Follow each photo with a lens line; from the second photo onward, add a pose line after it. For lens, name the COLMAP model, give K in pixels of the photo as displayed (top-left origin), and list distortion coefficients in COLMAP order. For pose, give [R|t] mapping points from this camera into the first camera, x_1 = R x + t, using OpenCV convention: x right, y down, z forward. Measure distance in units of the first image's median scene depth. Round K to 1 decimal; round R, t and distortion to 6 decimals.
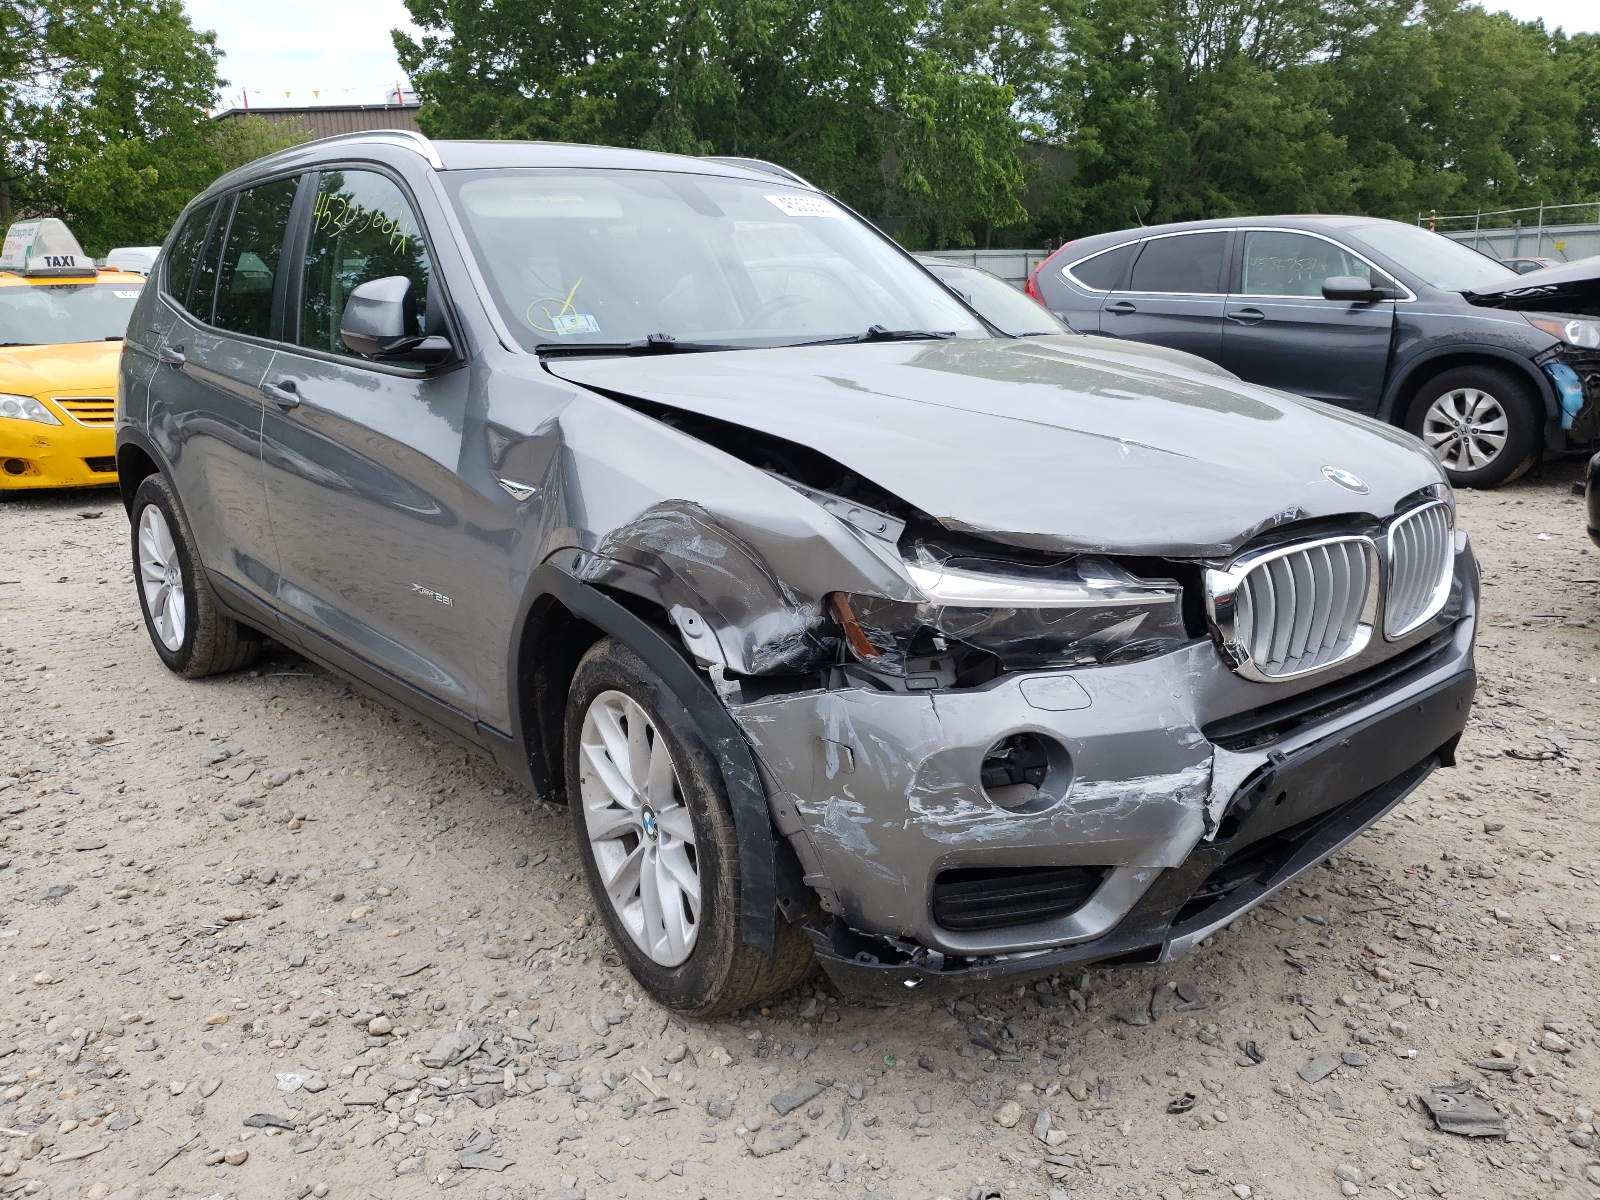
lens RADIAL K [[1209.3, 0, 808.7], [0, 1209.3, 603.9], [0, 0, 1]] dist [-0.016020, 0.030034]
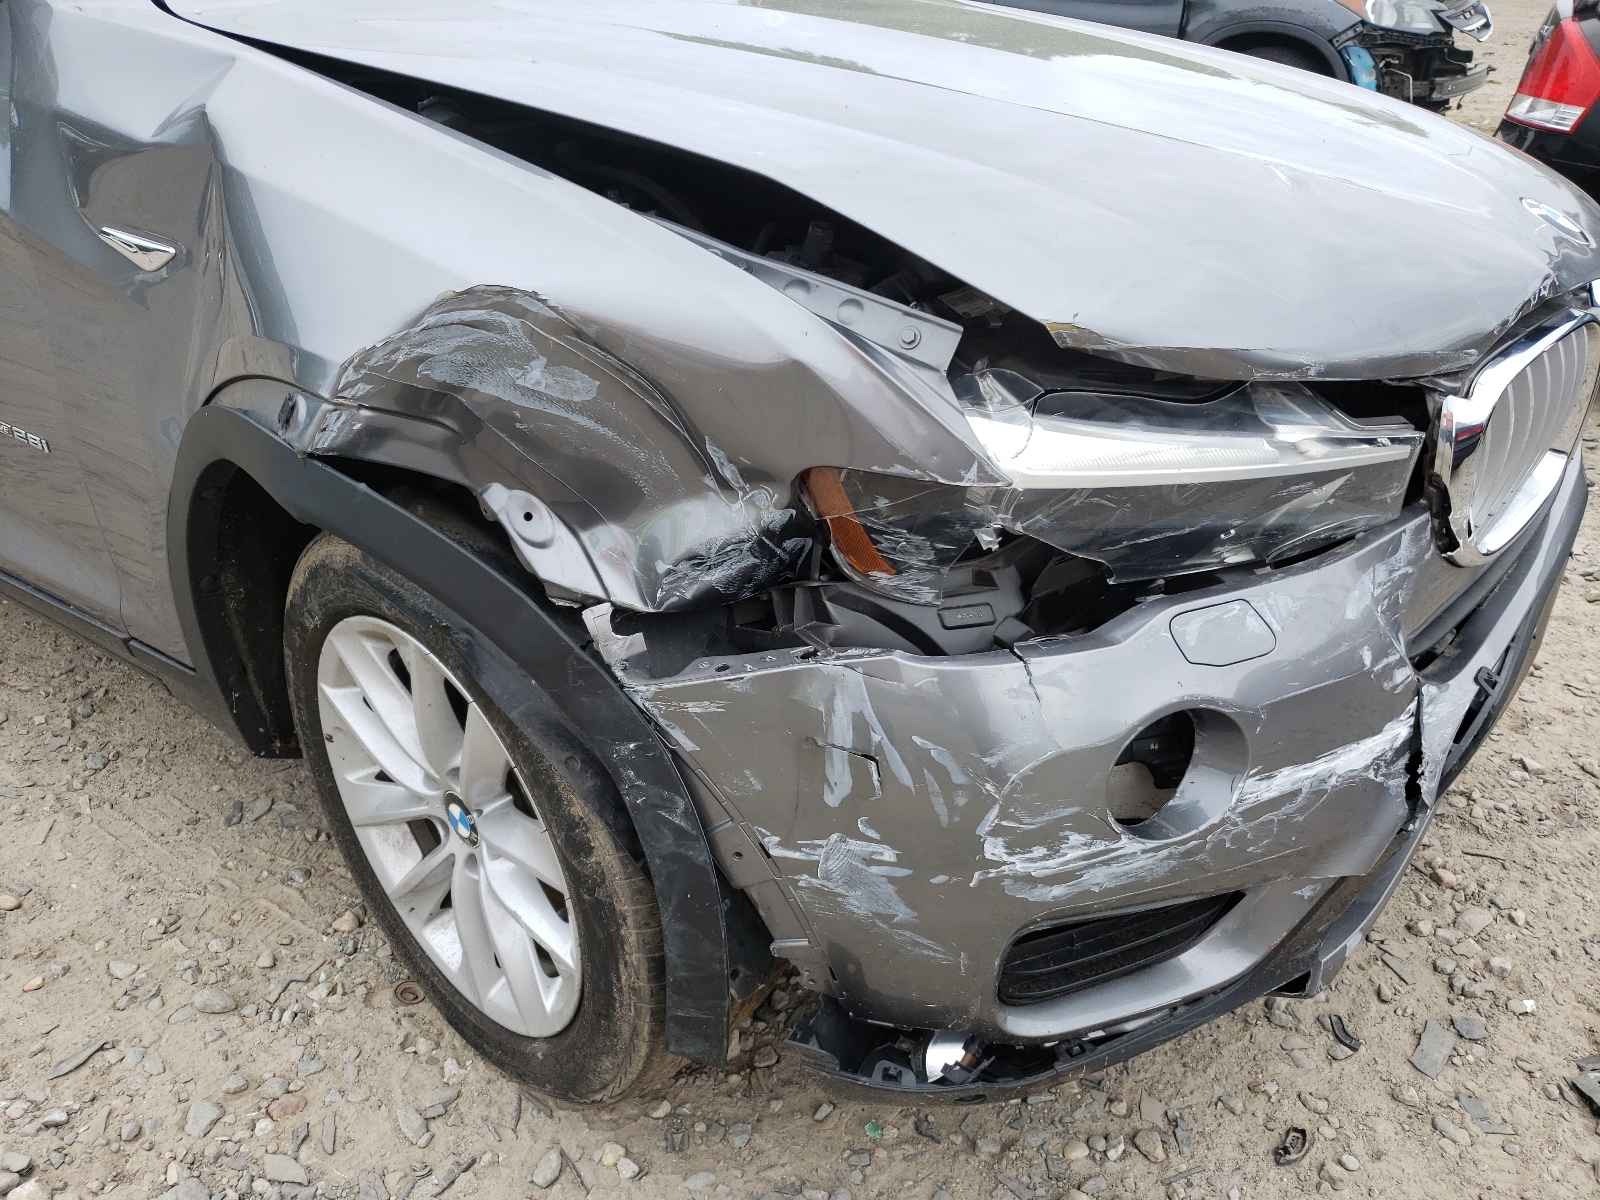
lens RADIAL K [[1209.3, 0, 792.0], [0, 1209.3, 610.1], [0, 0, 1]] dist [-0.016020, 0.030034]
pose [[0.972188, -0.082825, 0.219068, -0.103892], [0.027125, 0.968904, 0.245946, -0.073086], [-0.232627, -0.233163, 0.944203, 0.453133]]
